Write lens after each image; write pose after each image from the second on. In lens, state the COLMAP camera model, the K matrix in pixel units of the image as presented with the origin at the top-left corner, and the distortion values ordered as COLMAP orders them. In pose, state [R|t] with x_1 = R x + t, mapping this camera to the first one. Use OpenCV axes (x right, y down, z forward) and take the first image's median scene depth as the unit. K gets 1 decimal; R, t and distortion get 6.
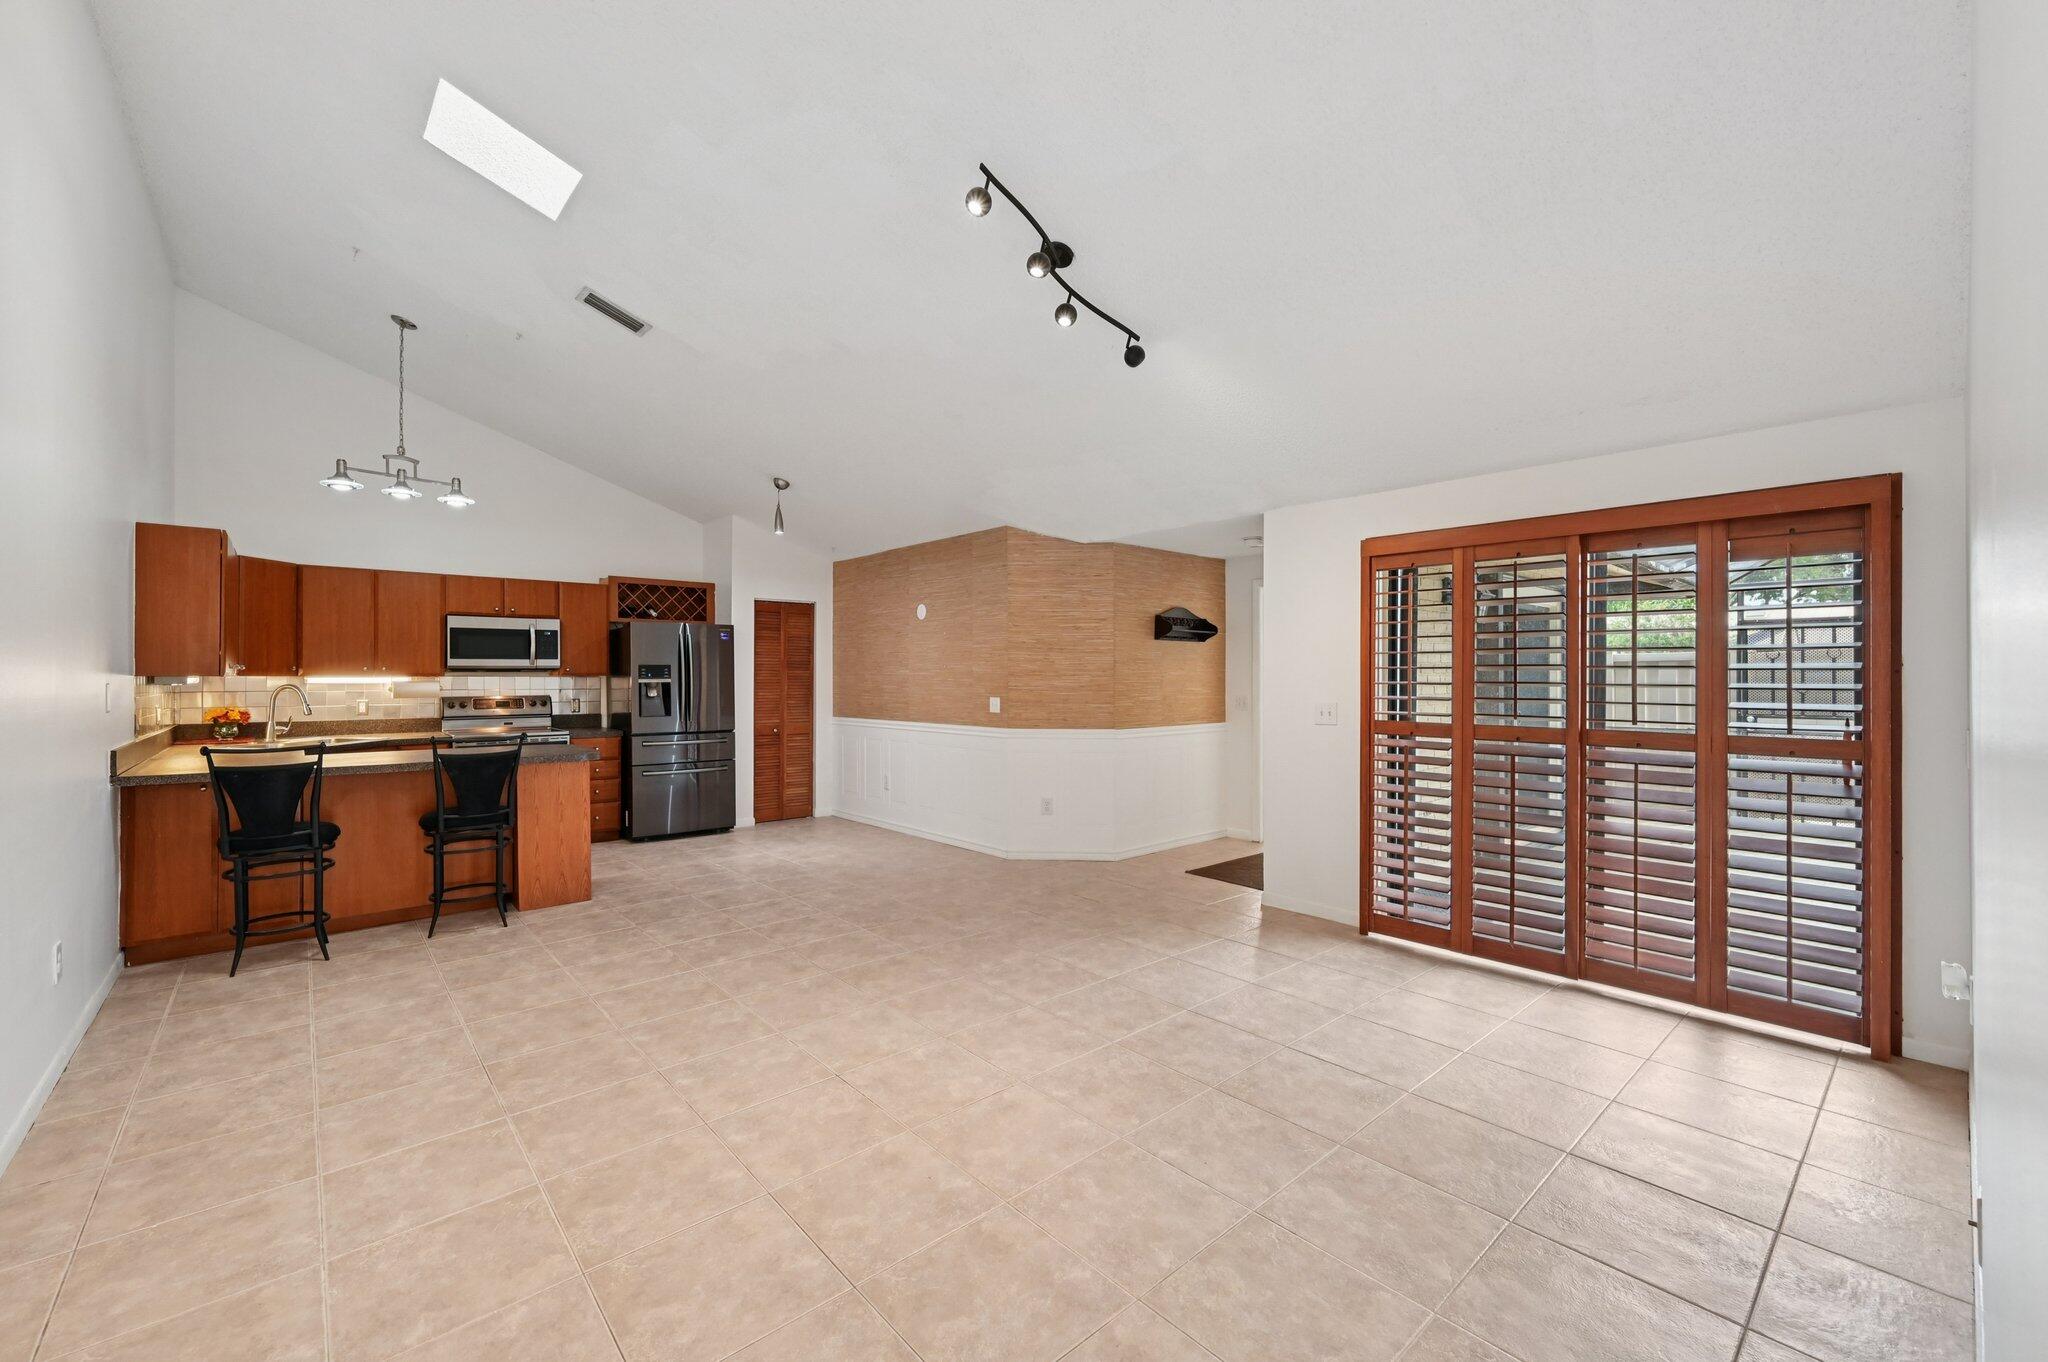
lens RADIAL K [[829.0, 0, 1024.0], [0, 829.0, 681.0], [0, 0, 1]] dist [-0.000967, -0.000297]
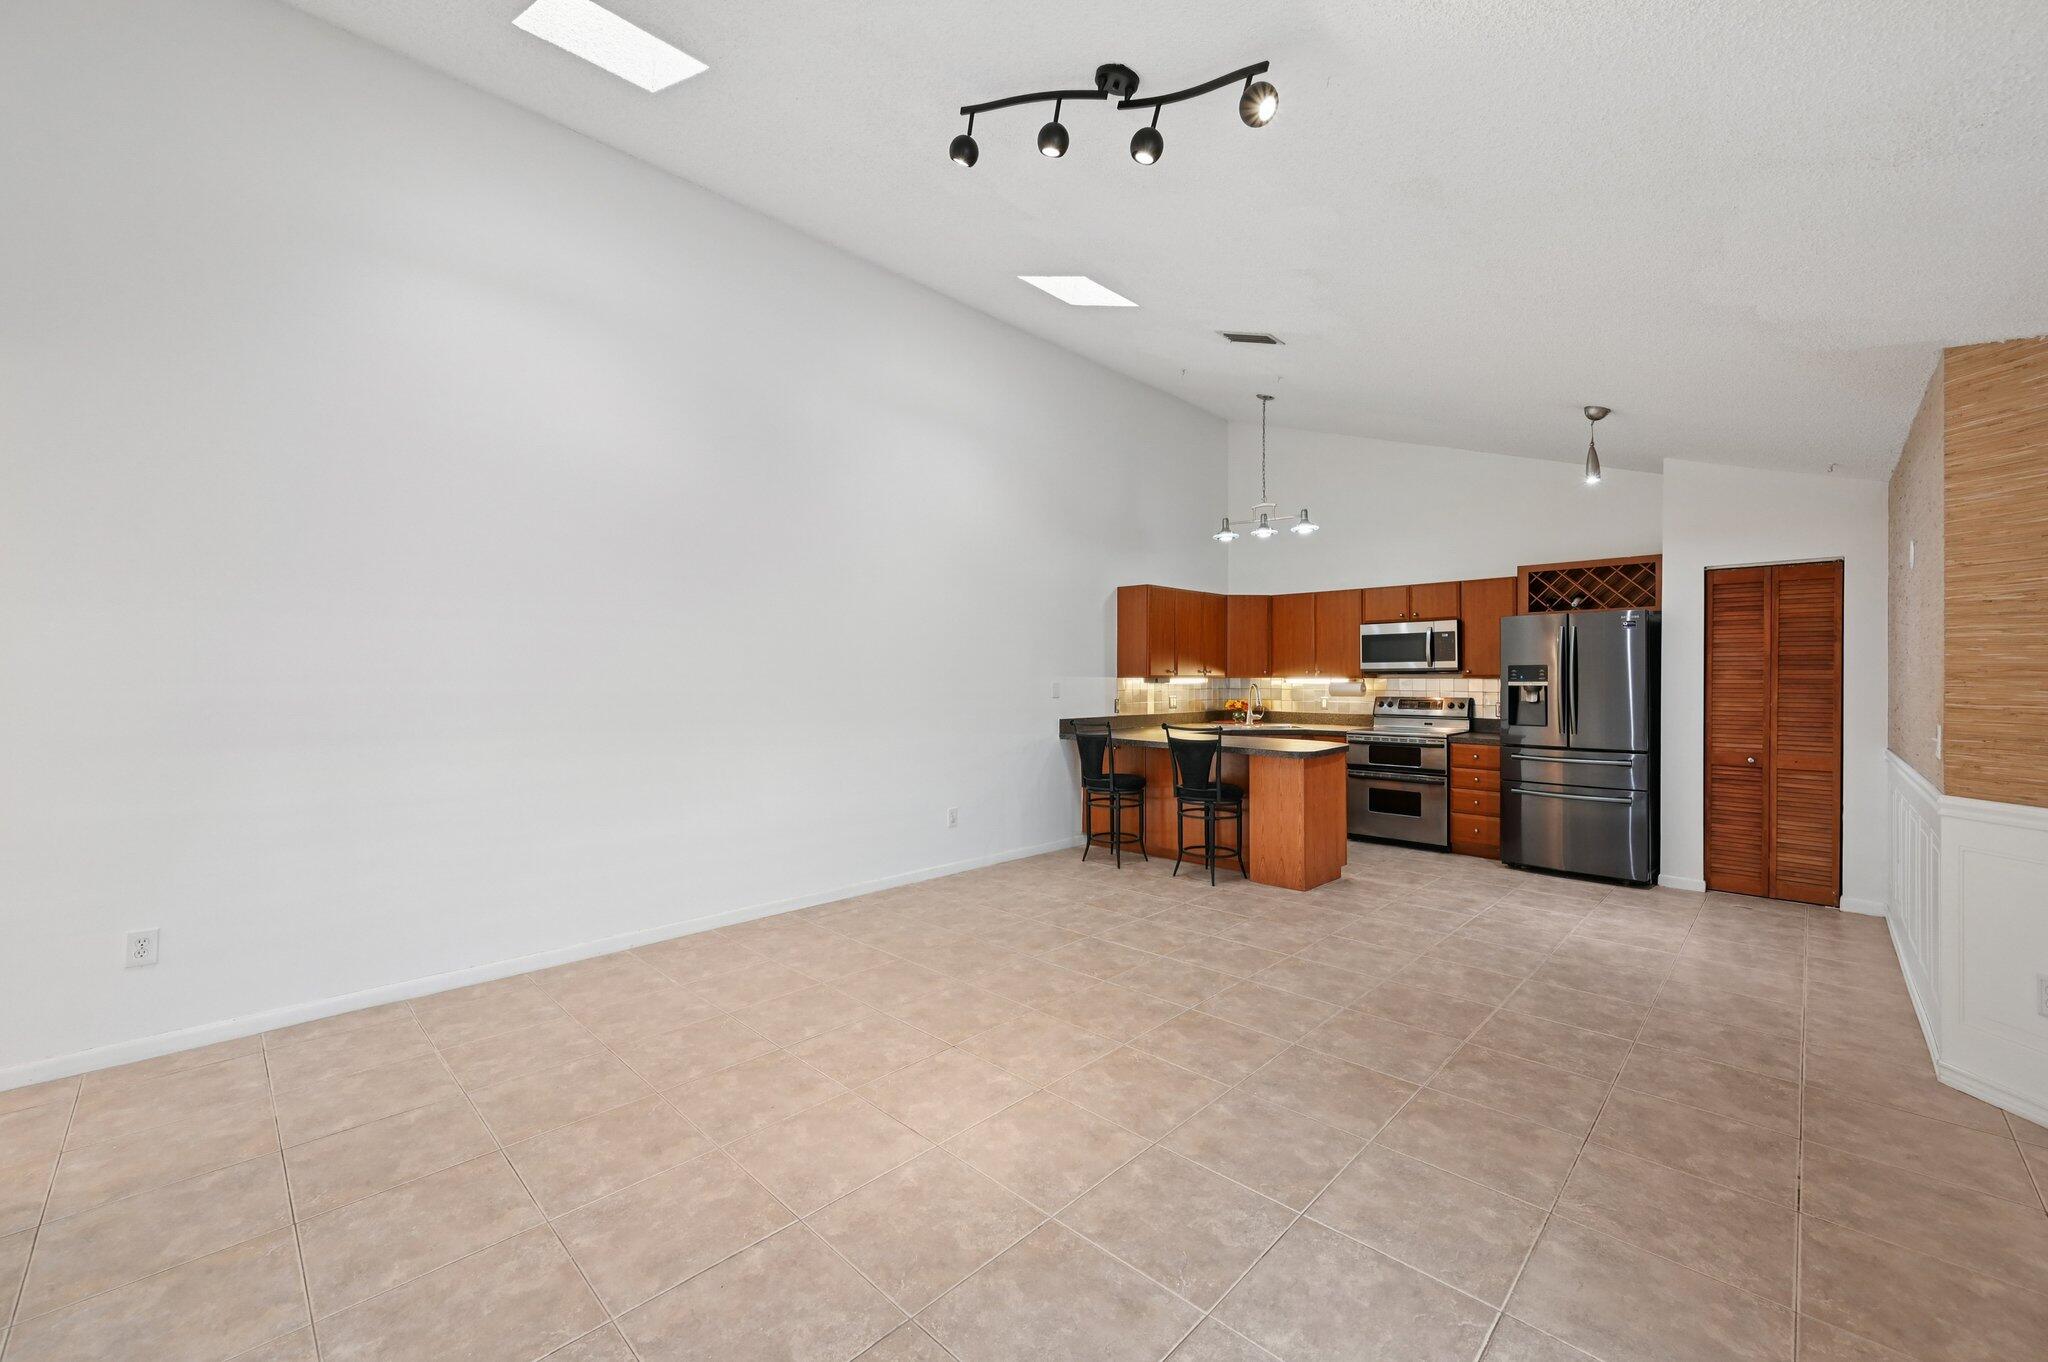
lens RADIAL K [[809.1, 0, 1024.0], [0, 809.1, 681.0], [0, 0, 1]] dist [-0.005785, -0.000008]
pose [[0.073763, 0.004834, -0.997264, 0.552954], [-0.007673, 0.999961, 0.004280, -0.004378], [0.997246, 0.007337, 0.073798, 0.671083]]
